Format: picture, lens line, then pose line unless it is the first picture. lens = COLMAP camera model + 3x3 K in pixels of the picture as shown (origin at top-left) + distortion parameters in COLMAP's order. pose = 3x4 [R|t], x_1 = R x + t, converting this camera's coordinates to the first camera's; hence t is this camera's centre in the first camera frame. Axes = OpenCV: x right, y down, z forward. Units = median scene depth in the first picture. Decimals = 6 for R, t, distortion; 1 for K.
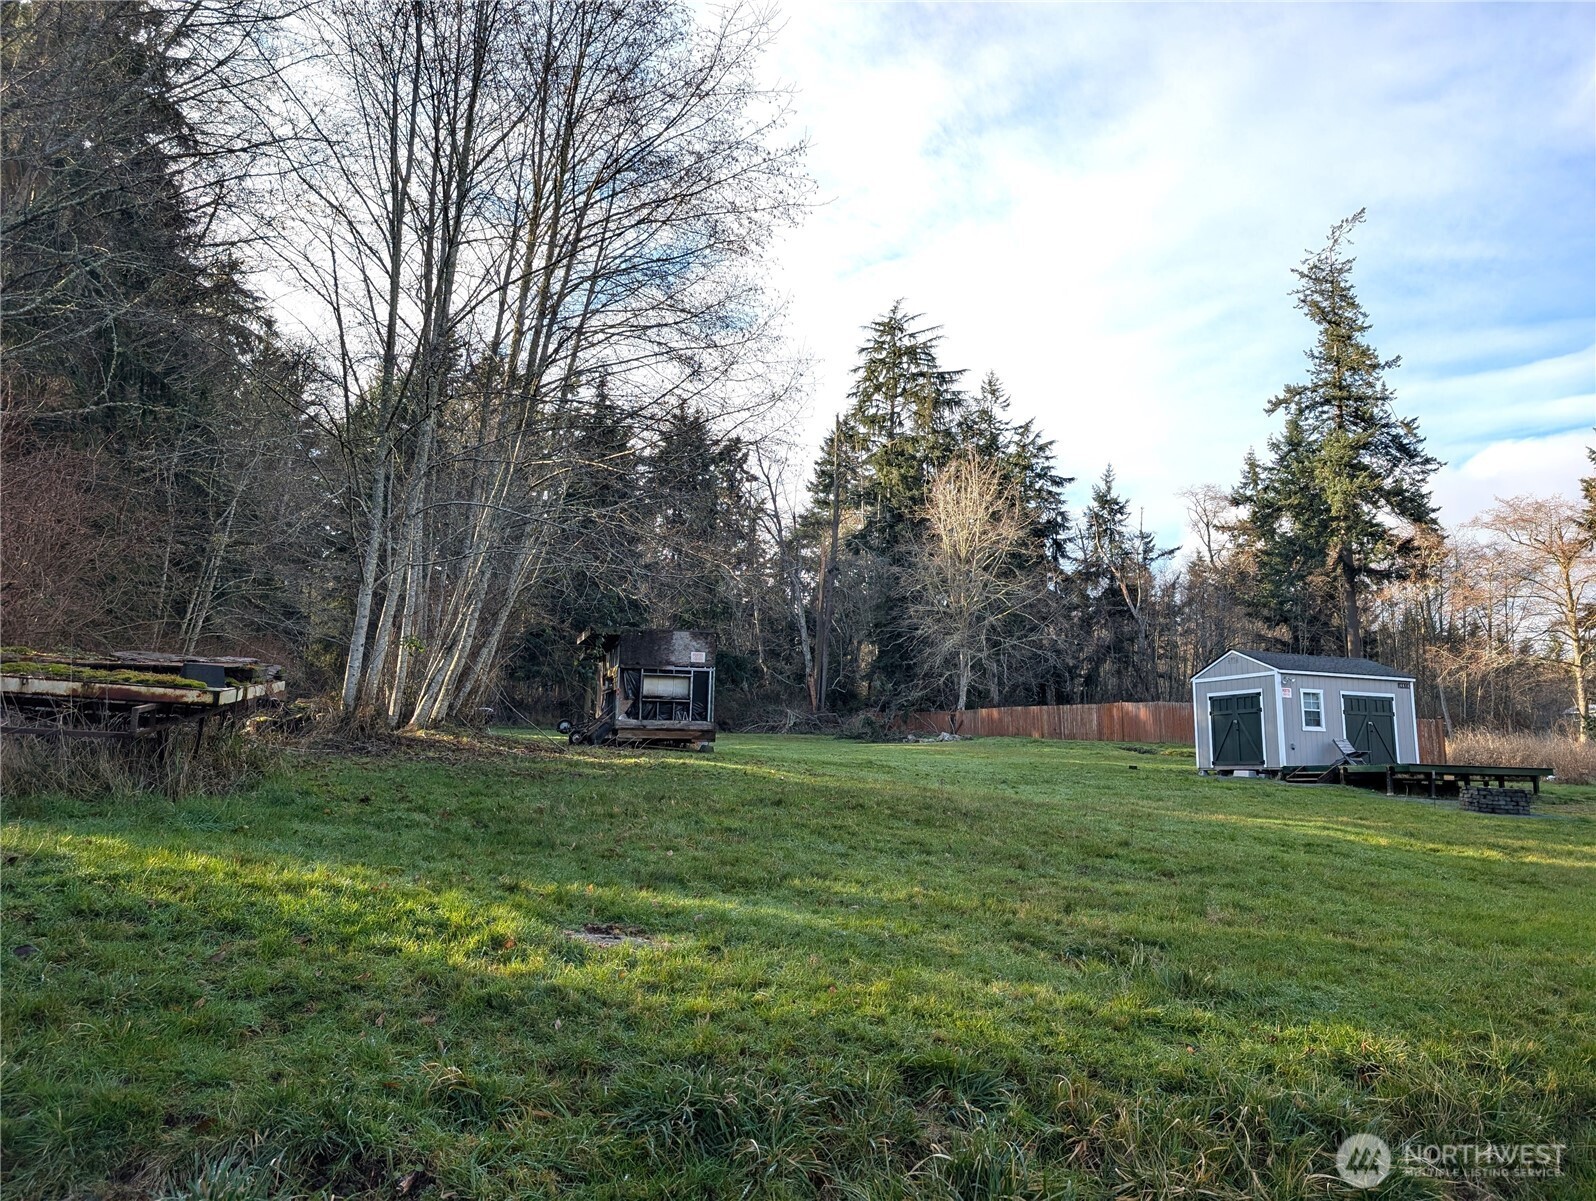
lens RADIAL K [[1137.6, 0, 796.2], [0, 1137.6, 584.3], [0, 0, 1]] dist [0.020386, -0.015274]
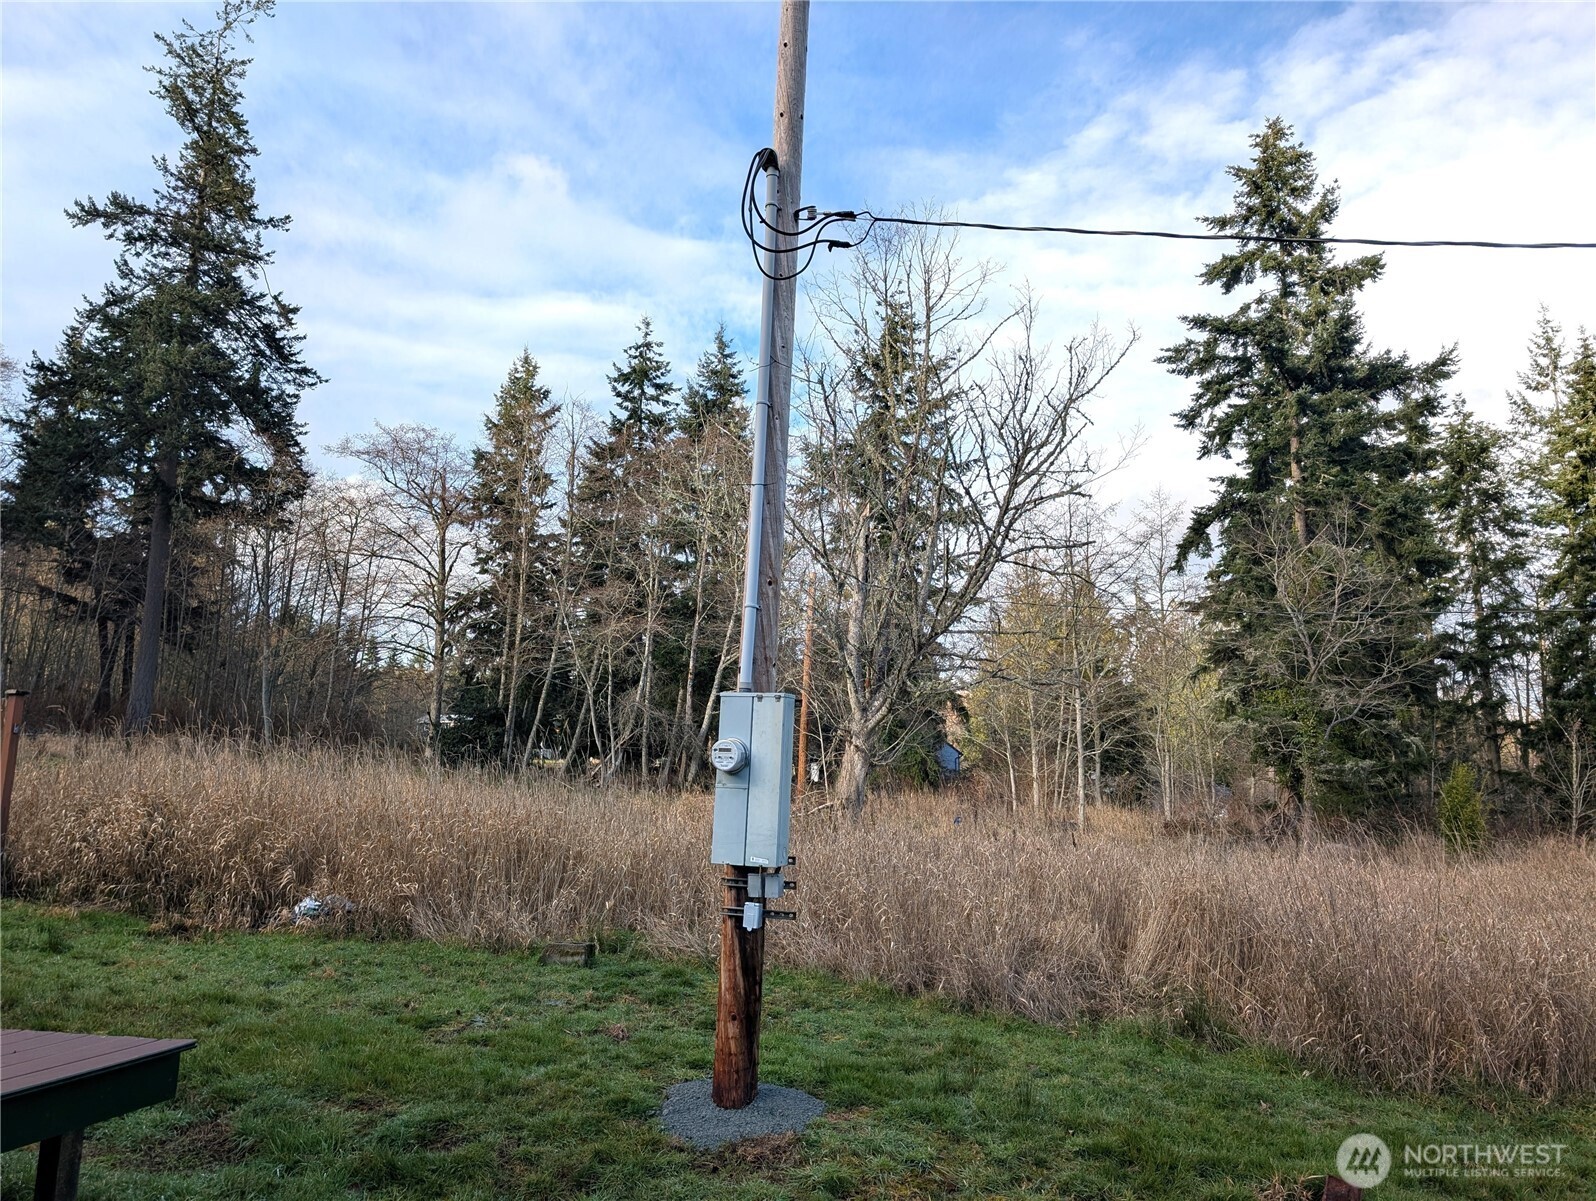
lens RADIAL K [[1137.6, 0, 805.1], [0, 1137.6, 607.2], [0, 0, 1]] dist [0.020386, -0.015274]
pose [[0.610201, 0.124204, 0.782450, 0.191160], [-0.138575, 0.989142, -0.048944, 0.034072], [-0.780033, -0.078562, 0.620787, 0.277448]]
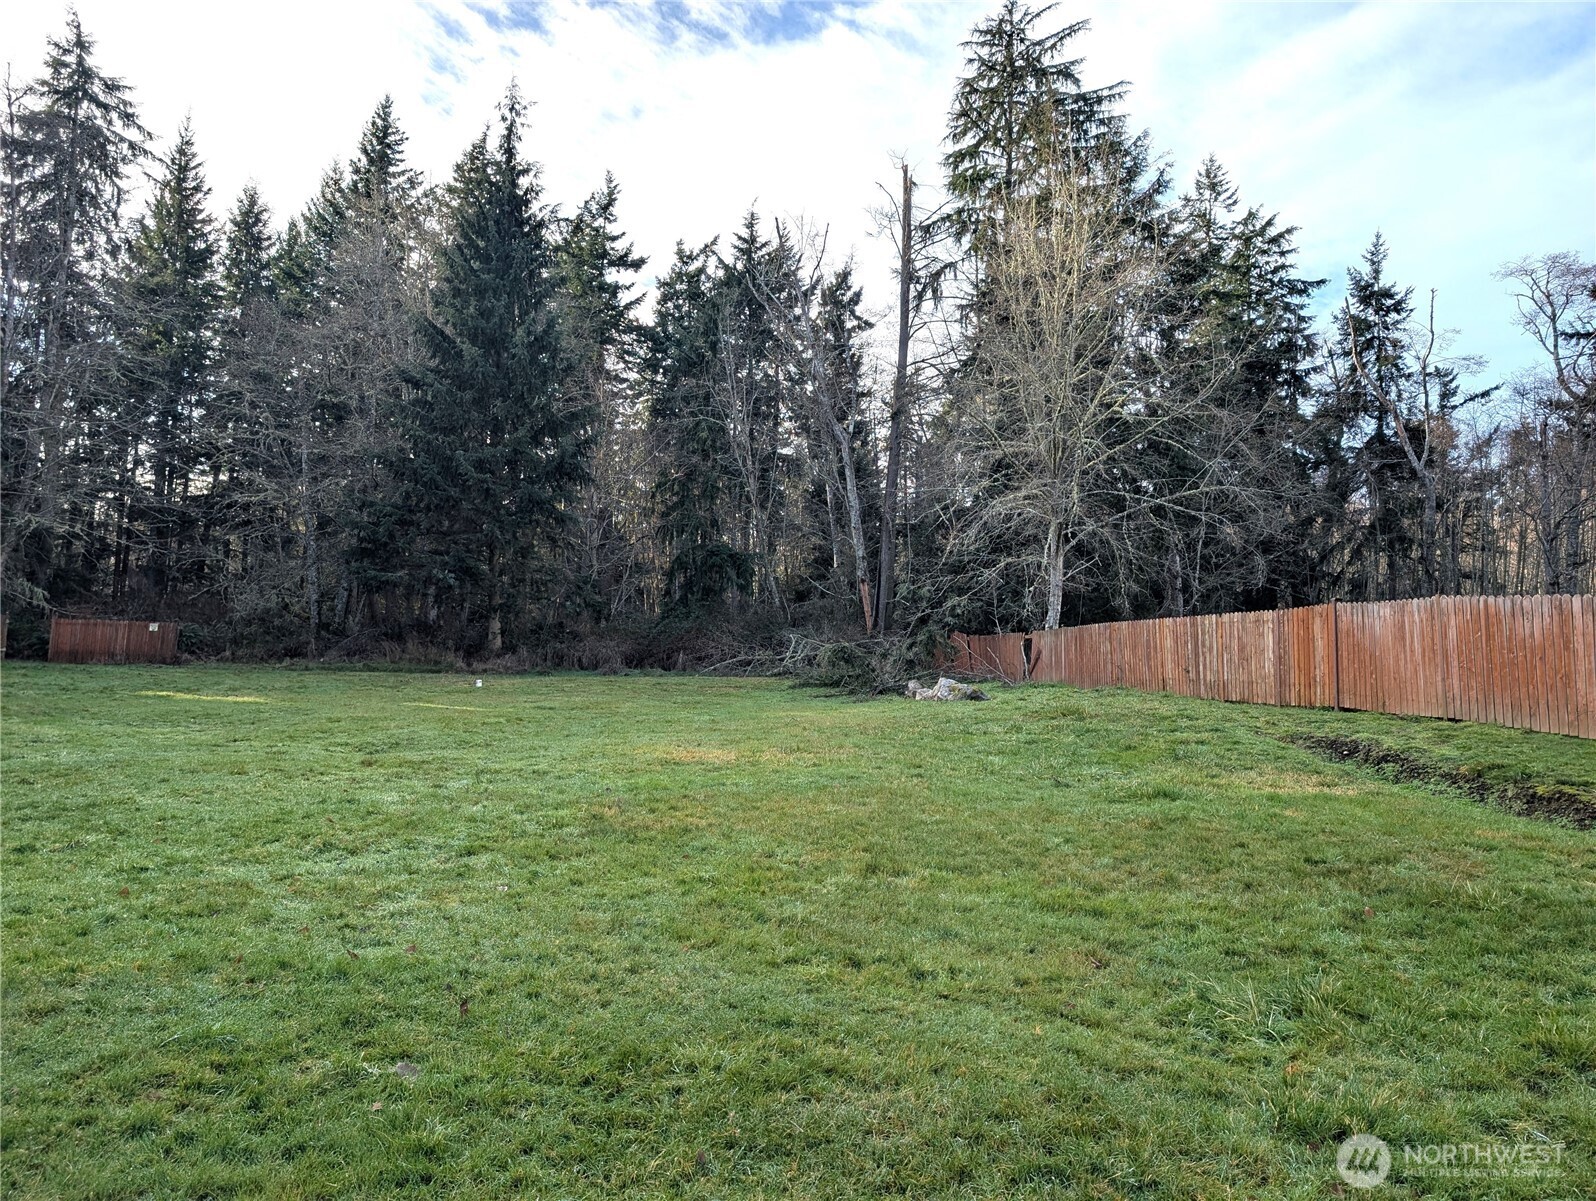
lens RADIAL K [[1137.6, 0, 806.4], [0, 1137.6, 609.5], [0, 0, 1]] dist [0.020386, -0.015274]
pose [[0.976200, -0.018638, -0.216069, 0.120556], [0.037732, 0.995702, 0.084584, 0.041237], [0.213563, -0.090724, 0.972708, 0.365944]]
